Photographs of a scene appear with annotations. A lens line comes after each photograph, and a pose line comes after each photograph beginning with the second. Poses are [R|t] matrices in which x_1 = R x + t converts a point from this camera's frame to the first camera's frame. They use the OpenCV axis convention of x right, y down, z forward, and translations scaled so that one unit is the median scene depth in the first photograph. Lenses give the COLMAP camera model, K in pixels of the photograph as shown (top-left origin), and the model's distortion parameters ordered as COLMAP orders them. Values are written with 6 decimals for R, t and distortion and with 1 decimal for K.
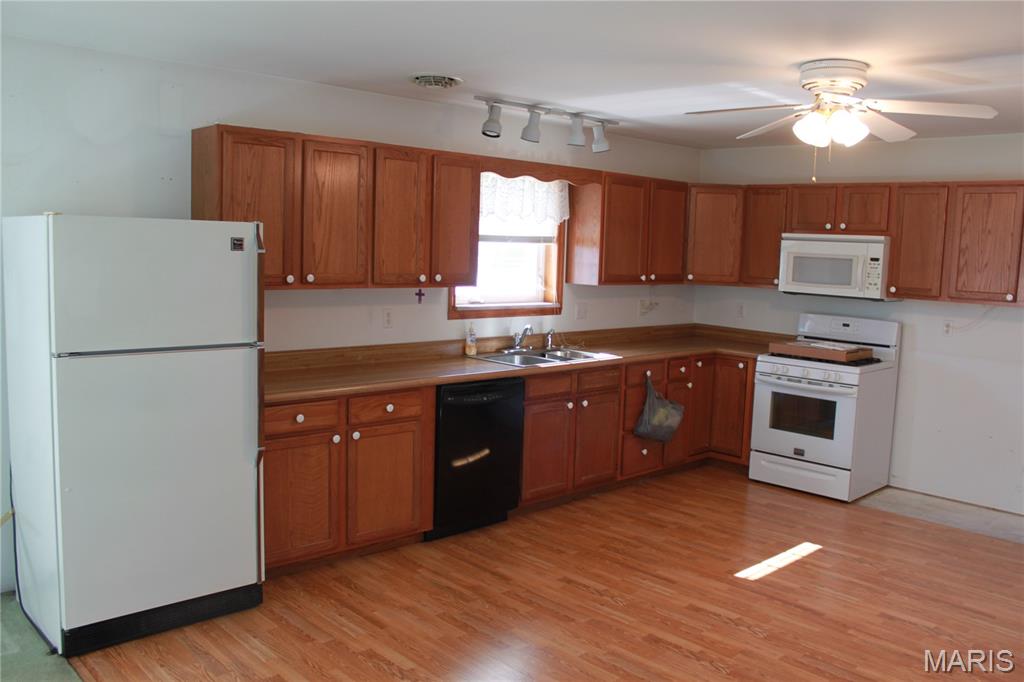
lens RADIAL K [[876.0, 0, 512.0], [0, 876.0, 341.0], [0, 0, 1]] dist [-0.160494, 0.147667]
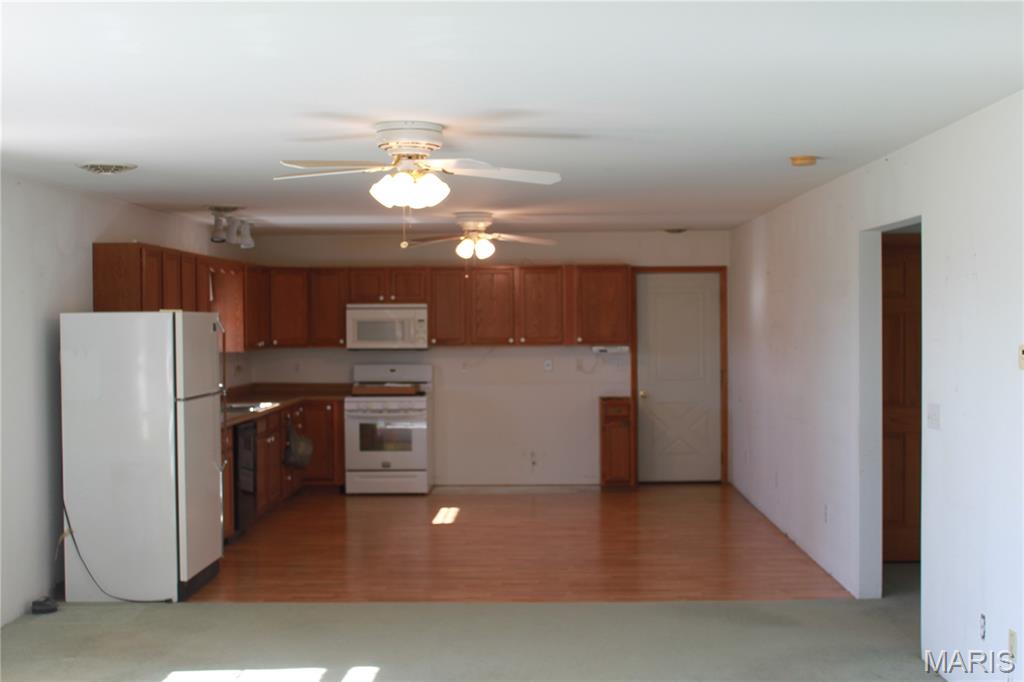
lens RADIAL K [[1246.1, 0, 512.0], [0, 1246.1, 341.0], [0, 0, 1]] dist [-0.001869, -0.000424]
pose [[0.704504, -0.048241, 0.708058, -0.939952], [0.110811, 0.992928, -0.042605, 0.043080], [-0.700996, 0.108476, 0.704867, -0.560663]]
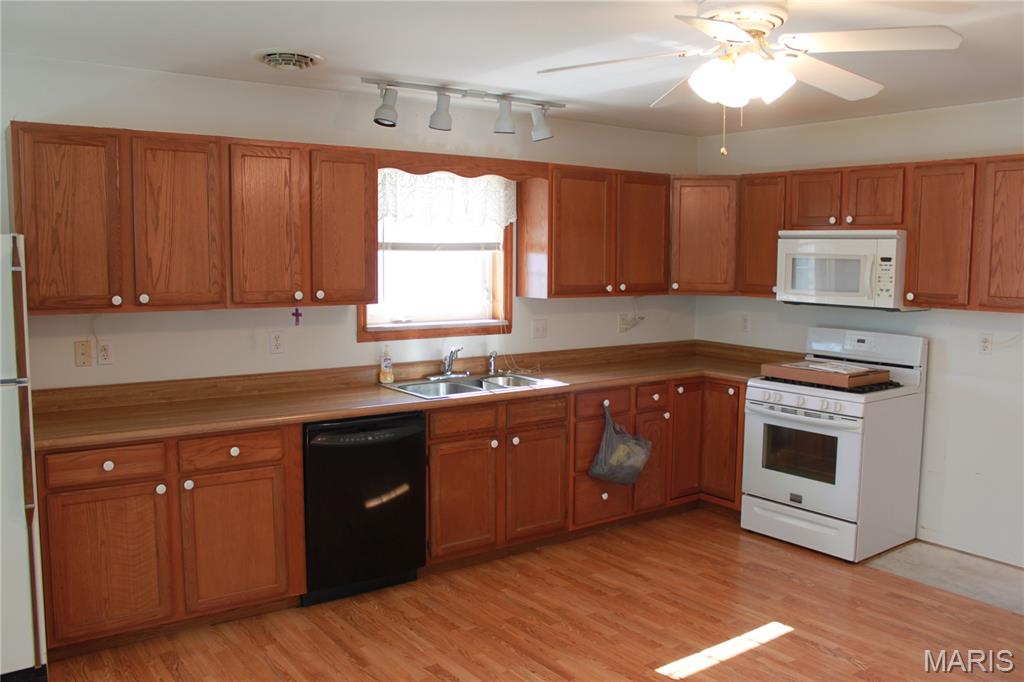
lens RADIAL K [[876.0, 0, 512.0], [0, 876.0, 341.0], [0, 0, 1]] dist [-0.160494, 0.147667]
pose [[0.991554, -0.012675, -0.129076, 0.181225], [0.010915, 0.999838, -0.014329, -0.011425], [0.129237, 0.012799, 0.991531, 0.164968]]
